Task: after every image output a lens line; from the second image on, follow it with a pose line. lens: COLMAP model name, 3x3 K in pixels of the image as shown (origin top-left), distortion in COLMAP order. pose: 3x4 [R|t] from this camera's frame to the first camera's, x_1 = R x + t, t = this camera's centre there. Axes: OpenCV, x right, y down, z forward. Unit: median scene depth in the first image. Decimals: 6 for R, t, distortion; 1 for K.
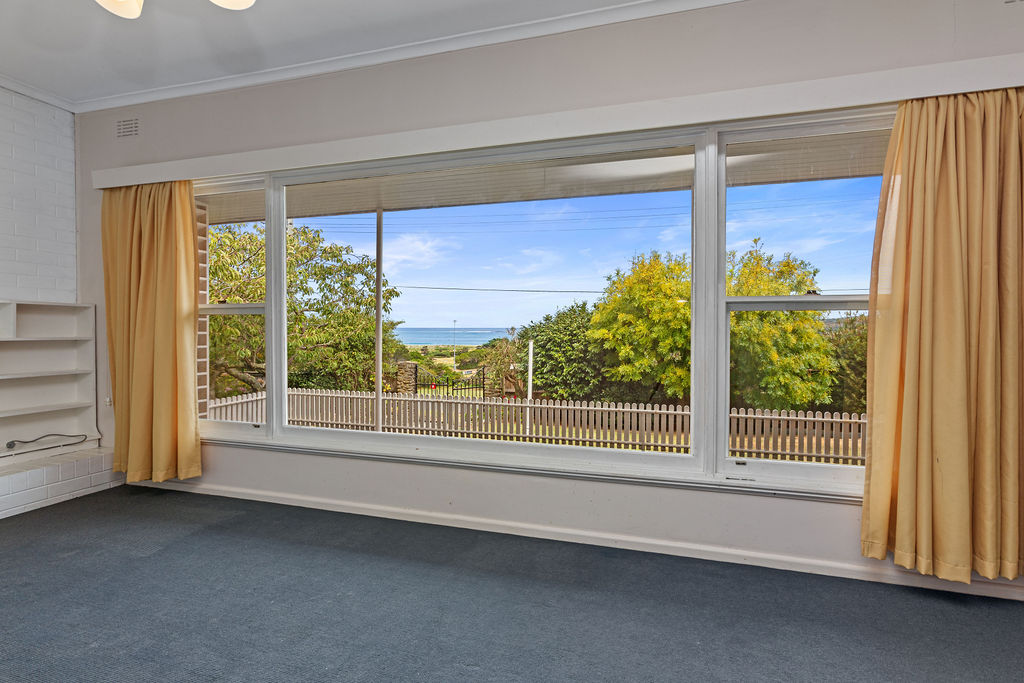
lens RADIAL K [[517.5, 0, 519.0], [0, 517.5, 335.9], [0, 0, 1]] dist [-0.009823, 0.003895]
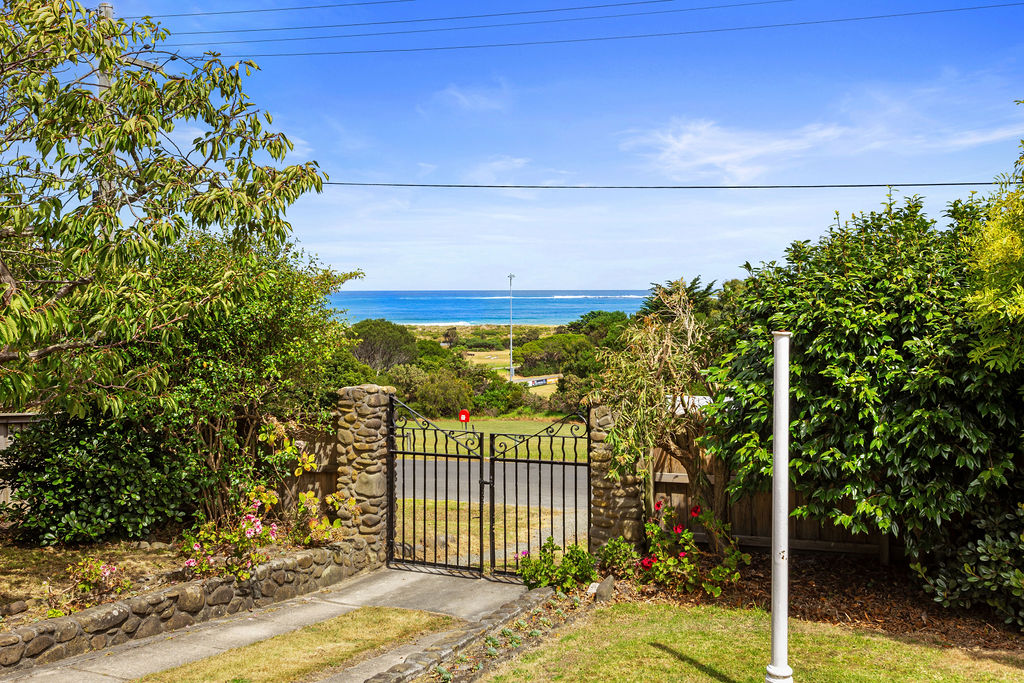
lens RADIAL K [[1022.1, 0, 501.3], [0, 1022.1, 280.8], [0, 0, 1]] dist [0.007748, 0.000000]
pose [[0.990969, -0.009404, -0.133757, -0.042063], [0.006259, 0.999694, -0.023912, -0.005056], [0.133941, 0.022859, 0.990726, 0.413103]]
